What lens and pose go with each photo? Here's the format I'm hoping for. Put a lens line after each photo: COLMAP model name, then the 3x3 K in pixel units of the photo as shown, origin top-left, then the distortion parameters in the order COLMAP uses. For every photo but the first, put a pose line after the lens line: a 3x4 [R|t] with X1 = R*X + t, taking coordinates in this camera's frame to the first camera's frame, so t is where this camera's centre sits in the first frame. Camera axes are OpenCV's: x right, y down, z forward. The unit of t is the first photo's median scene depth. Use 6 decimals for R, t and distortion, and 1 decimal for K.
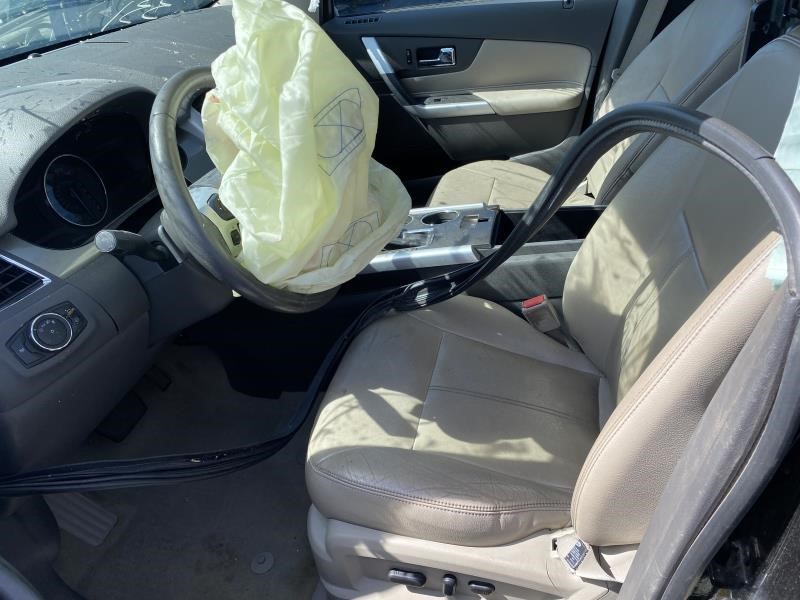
lens RADIAL K [[587.0, 0, 401.0], [0, 587.0, 302.3], [0, 0, 1]] dist [0.007768, -0.031222]
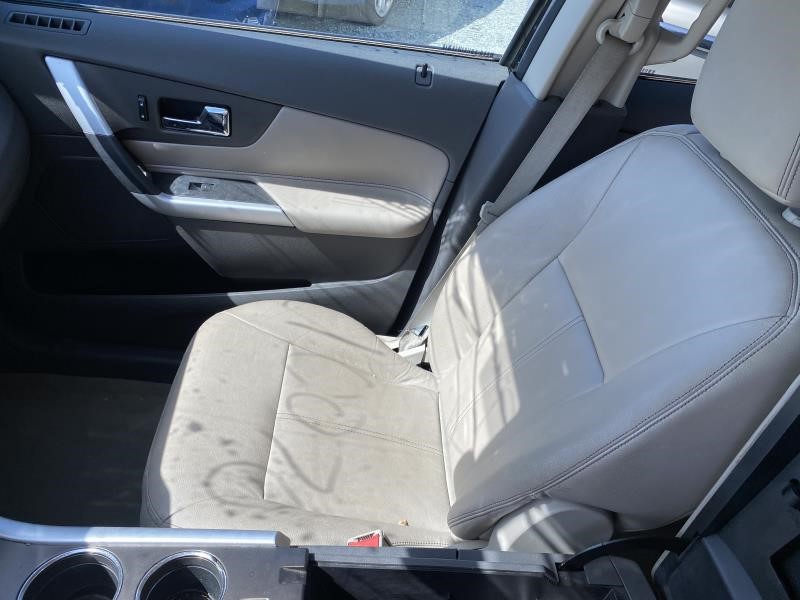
lens RADIAL K [[587.0, 0, 400.3], [0, 587.0, 301.9], [0, 0, 1]] dist [0.007768, -0.031222]
pose [[0.923215, 0.024463, 0.383505, 0.030243], [-0.069435, 0.992165, 0.103864, -0.316855], [-0.377959, -0.122518, 0.917680, 0.387530]]
